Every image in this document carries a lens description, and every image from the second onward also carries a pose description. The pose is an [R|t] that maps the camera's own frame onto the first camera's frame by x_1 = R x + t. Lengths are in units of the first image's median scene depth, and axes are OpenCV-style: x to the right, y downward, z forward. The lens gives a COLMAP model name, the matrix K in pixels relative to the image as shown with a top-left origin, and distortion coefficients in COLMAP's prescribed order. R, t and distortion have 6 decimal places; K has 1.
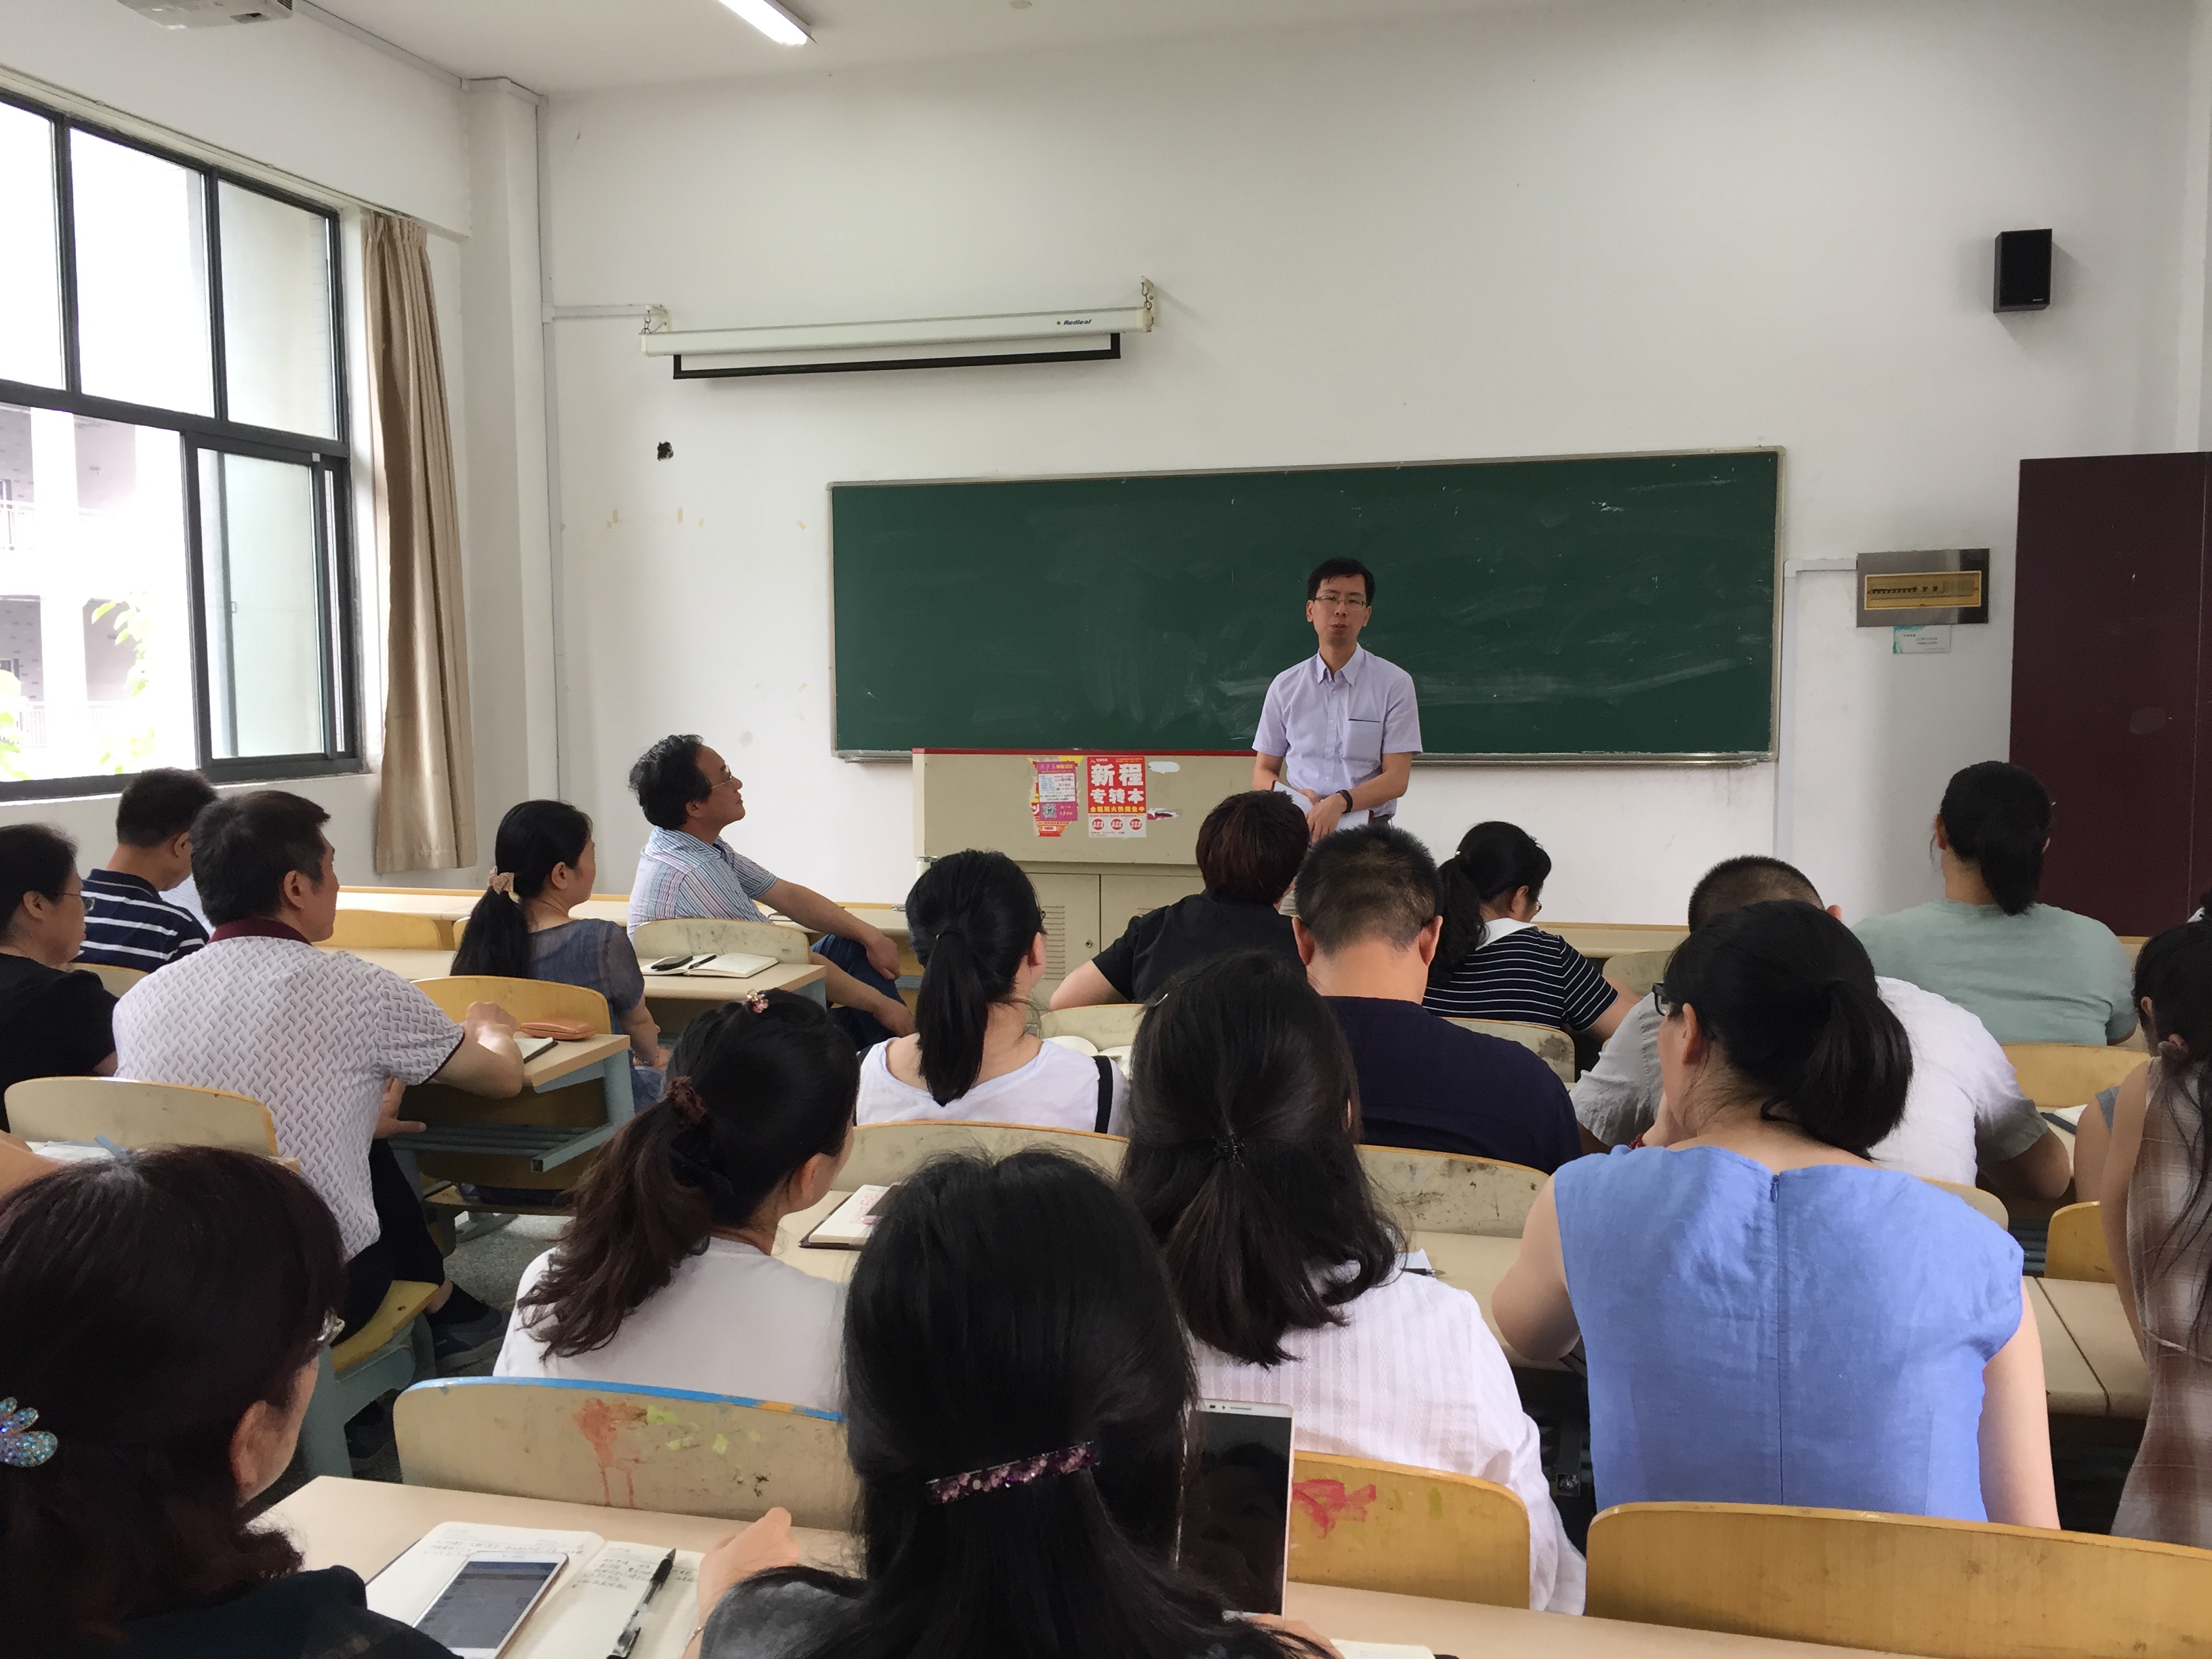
lens RADIAL K [[1850.6, 0, 1110.1], [0, 1850.6, 828.4], [0, 0, 1]] dist [0.029812, -0.071001]
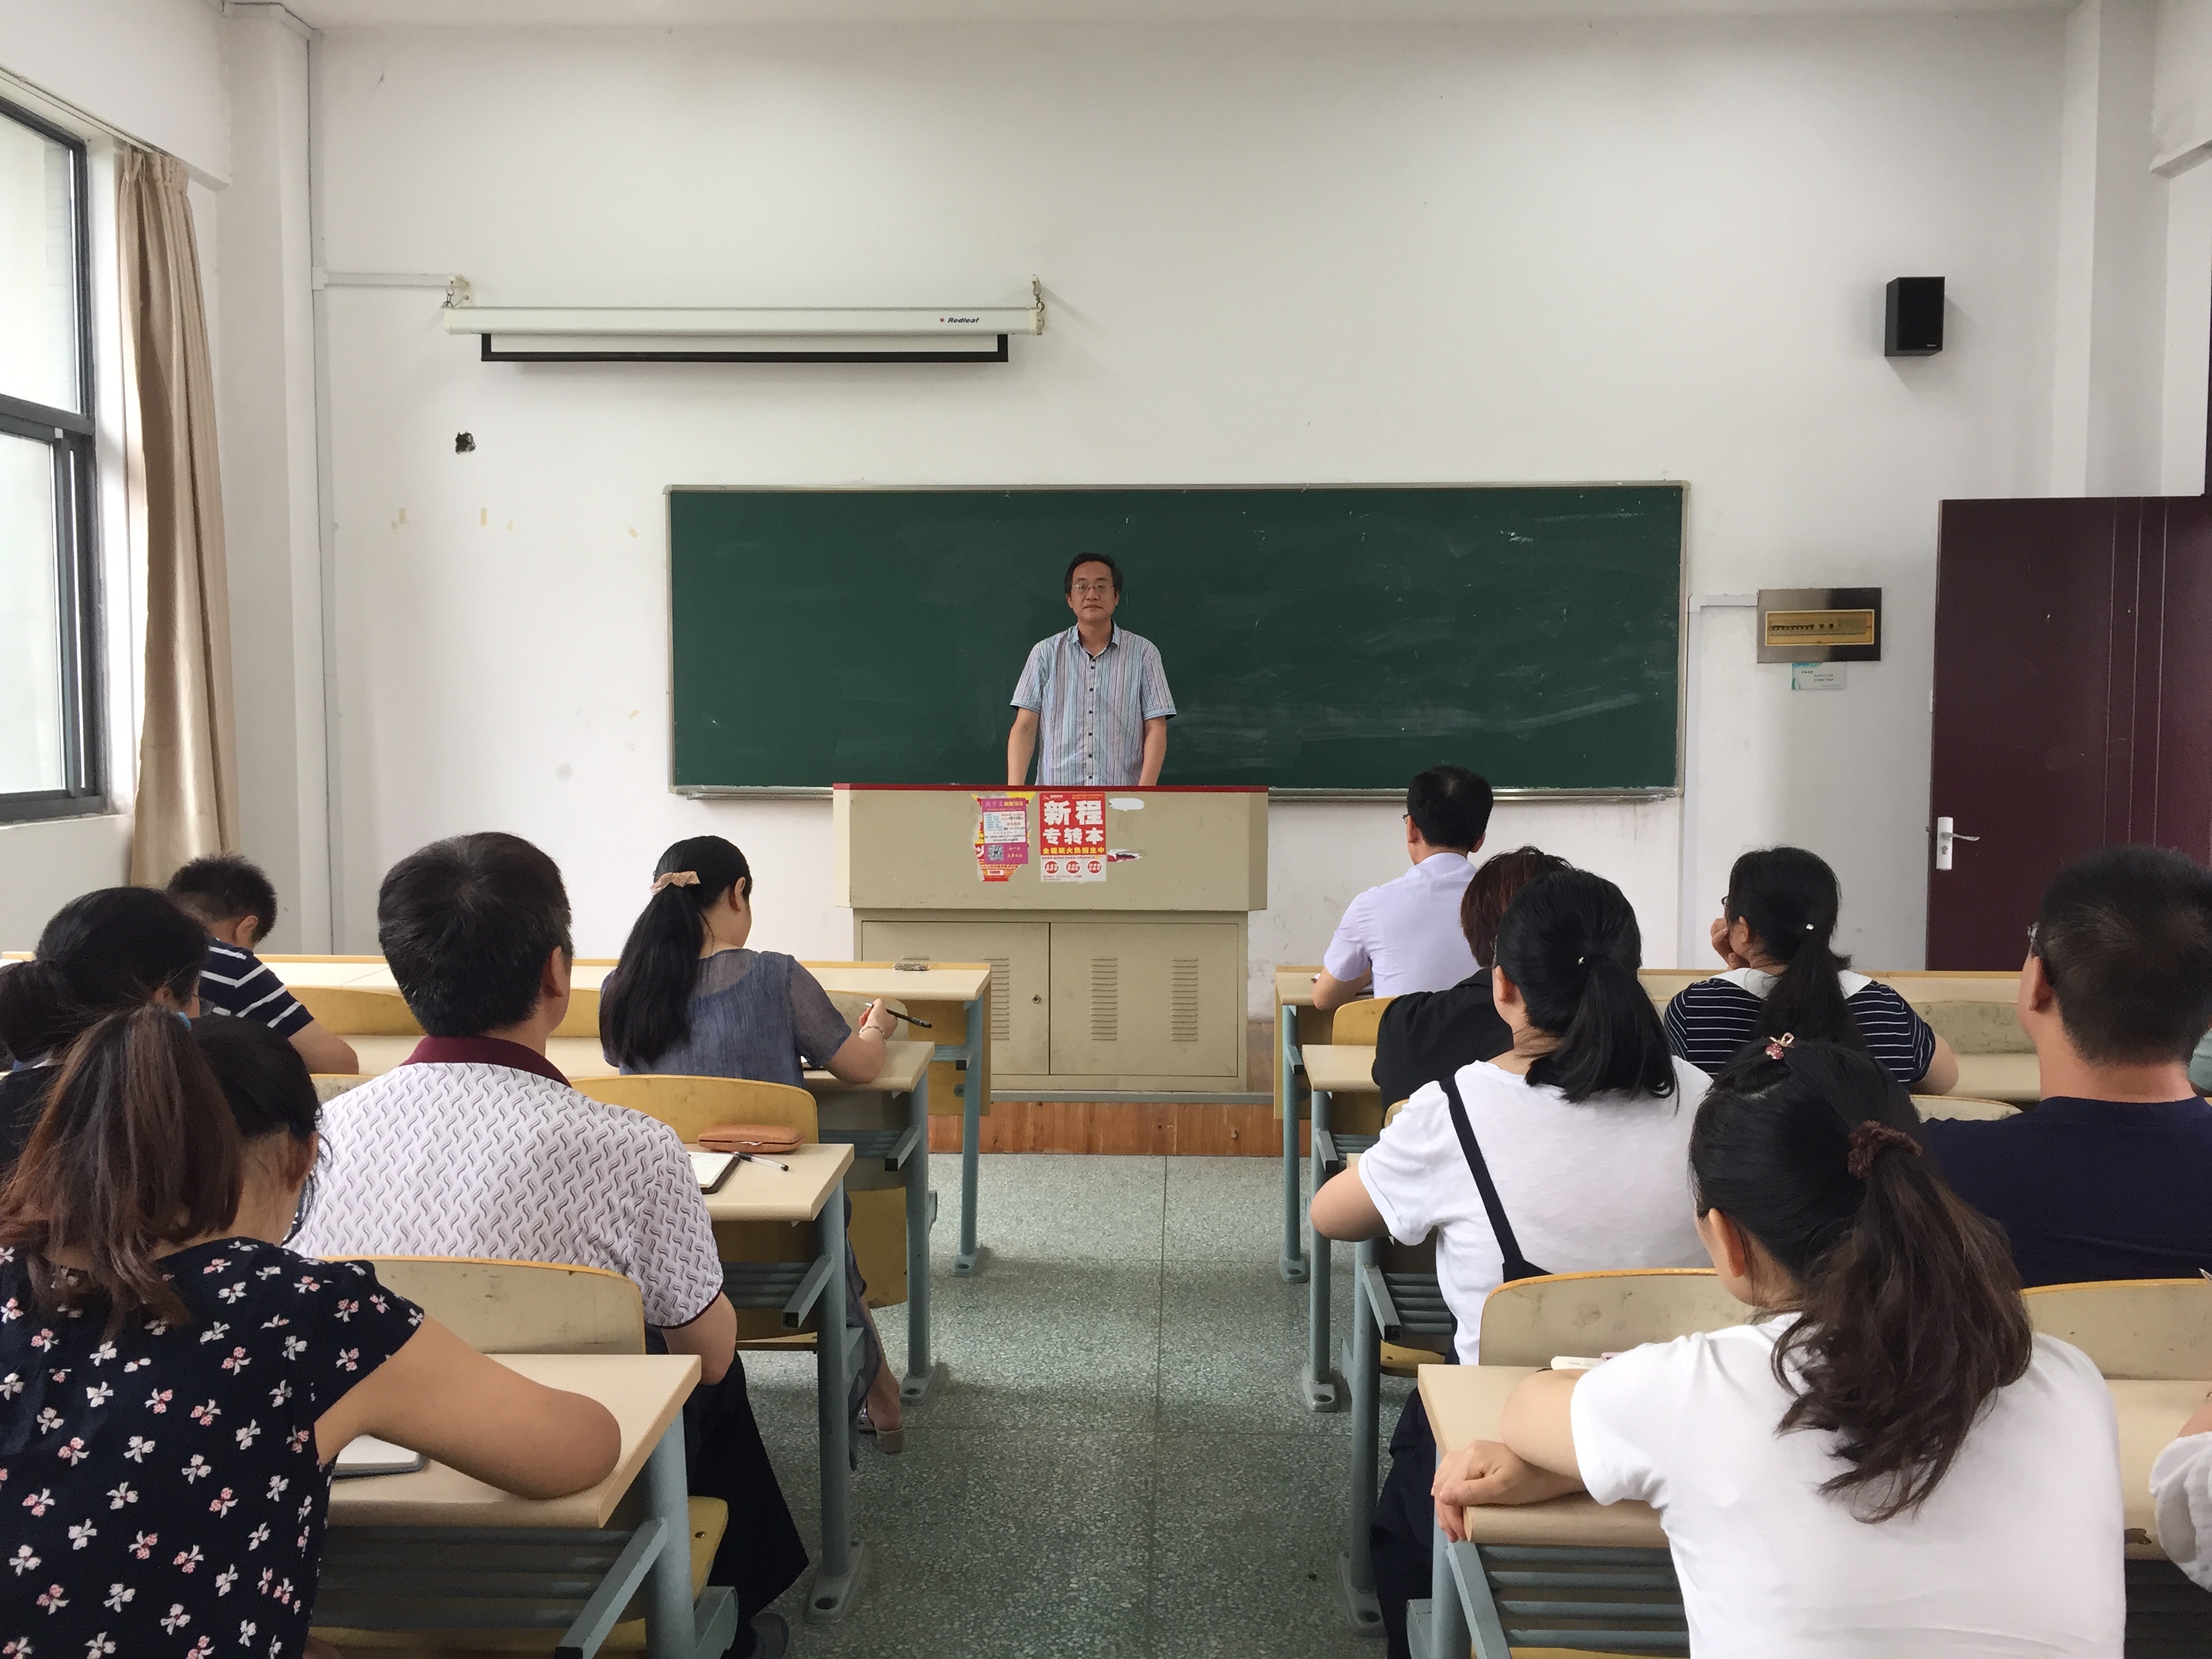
lens RADIAL K [[1850.6, 0, 1094.6], [0, 1850.6, 834.6], [0, 0, 1]] dist [0.029812, -0.071001]
pose [[0.976206, -0.005899, 0.216765, -0.161288], [0.009193, 0.999857, -0.014190, -0.004614], [-0.216650, 0.015845, 0.976121, 0.096940]]
